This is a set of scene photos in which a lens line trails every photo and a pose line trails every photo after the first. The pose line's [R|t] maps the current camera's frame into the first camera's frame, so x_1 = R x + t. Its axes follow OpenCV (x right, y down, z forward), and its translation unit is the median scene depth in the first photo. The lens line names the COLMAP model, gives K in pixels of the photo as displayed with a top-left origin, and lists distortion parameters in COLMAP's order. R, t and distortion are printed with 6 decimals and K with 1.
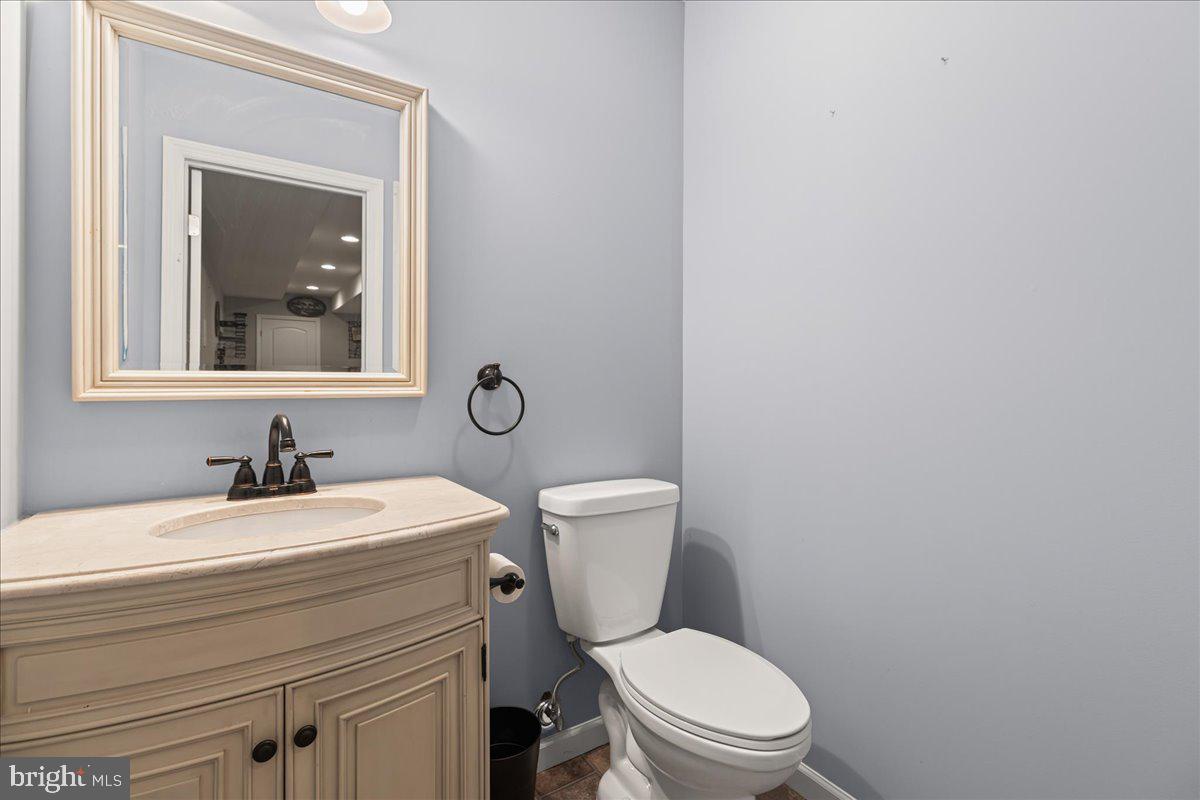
lens RADIAL K [[537.8, 0, 598.0], [0, 537.8, 395.4], [0, 0, 1]] dist [-0.000894, 0.000006]
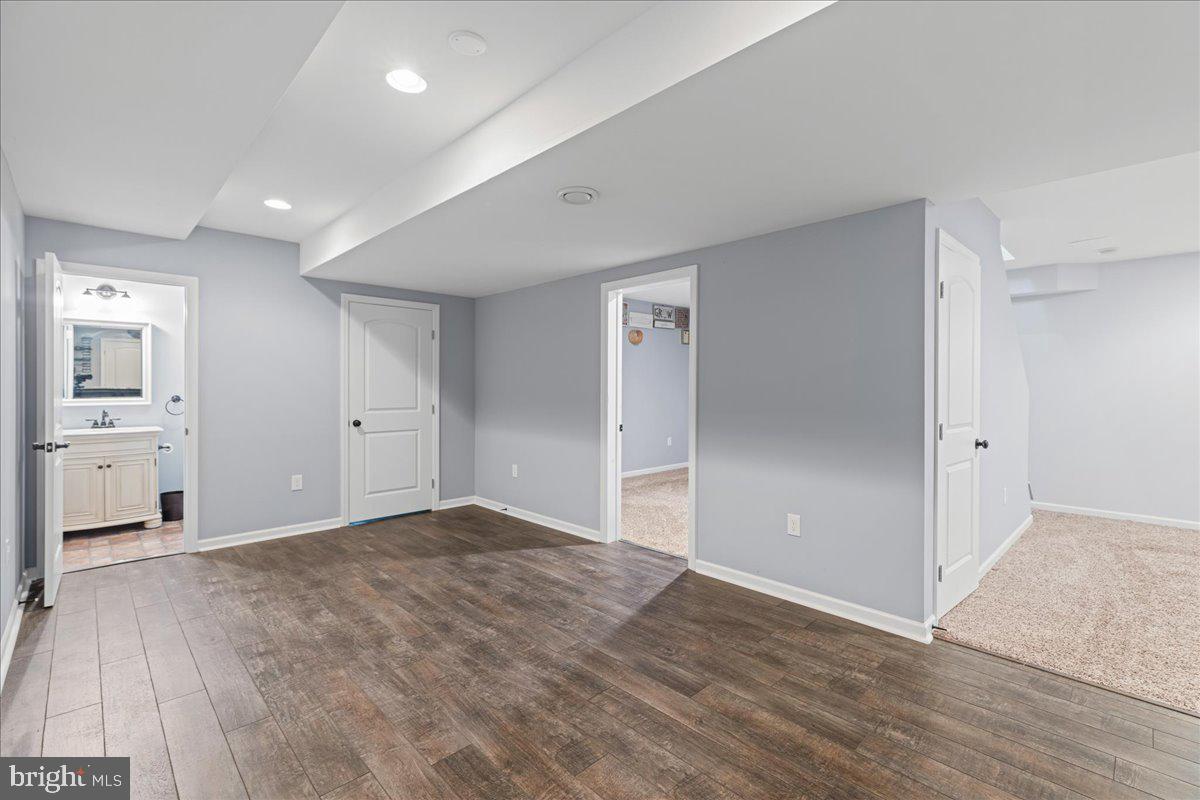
lens RADIAL K [[537.8, 0, 601.2], [0, 537.8, 396.3], [0, 0, 1]] dist [-0.000894, 0.000006]
pose [[0.983401, -0.005103, 0.181375, 2.551128], [0.004583, 0.999984, 0.003286, -0.065072], [-0.181389, -0.002400, 0.983409, -3.975550]]
